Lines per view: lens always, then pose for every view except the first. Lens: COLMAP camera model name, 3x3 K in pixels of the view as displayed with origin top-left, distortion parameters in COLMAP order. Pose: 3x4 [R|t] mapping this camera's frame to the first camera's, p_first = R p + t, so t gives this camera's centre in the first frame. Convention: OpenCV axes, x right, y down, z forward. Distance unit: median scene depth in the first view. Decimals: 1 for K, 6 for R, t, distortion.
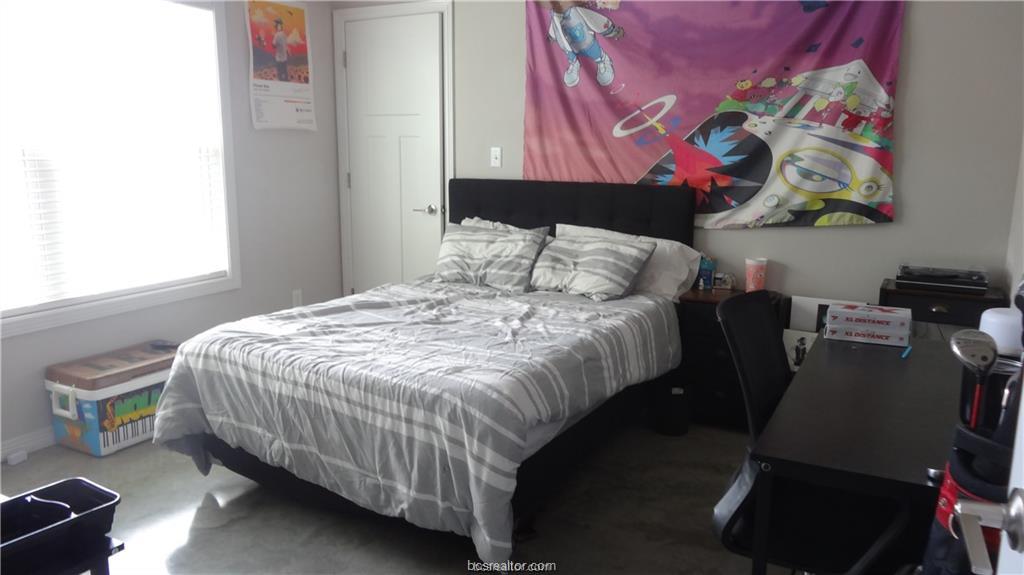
lens RADIAL K [[765.9, 0, 519.3], [0, 765.9, 287.9], [0, 0, 1]] dist [0.012575, 0.003112]
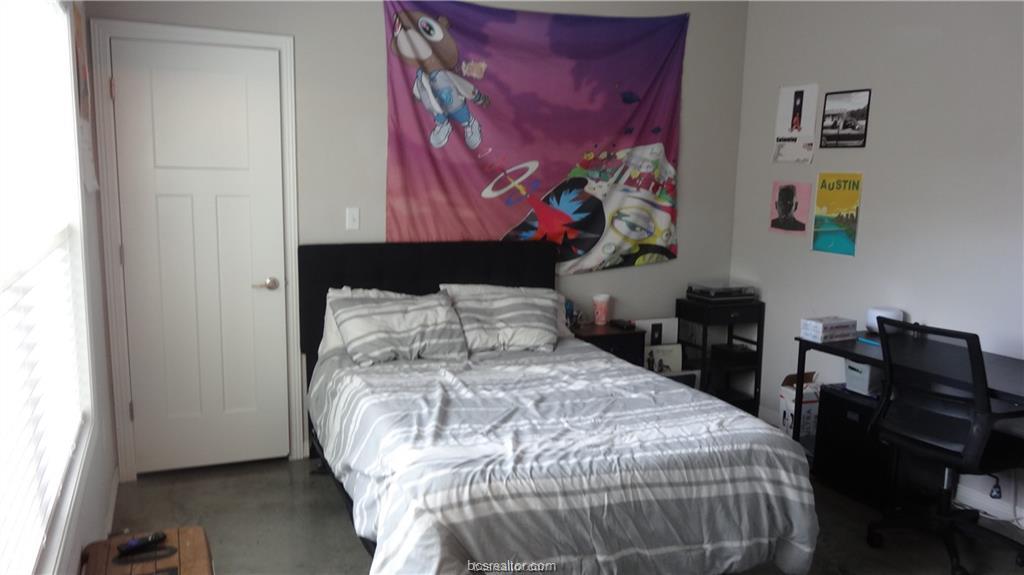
lens RADIAL K [[765.9, 0, 520.1], [0, 765.9, 285.9], [0, 0, 1]] dist [0.012575, 0.003112]
pose [[0.599833, -0.110633, 0.792440, -0.765494], [0.130853, 0.990624, 0.039253, -0.122035], [-0.789353, 0.080148, 0.608686, 0.359239]]
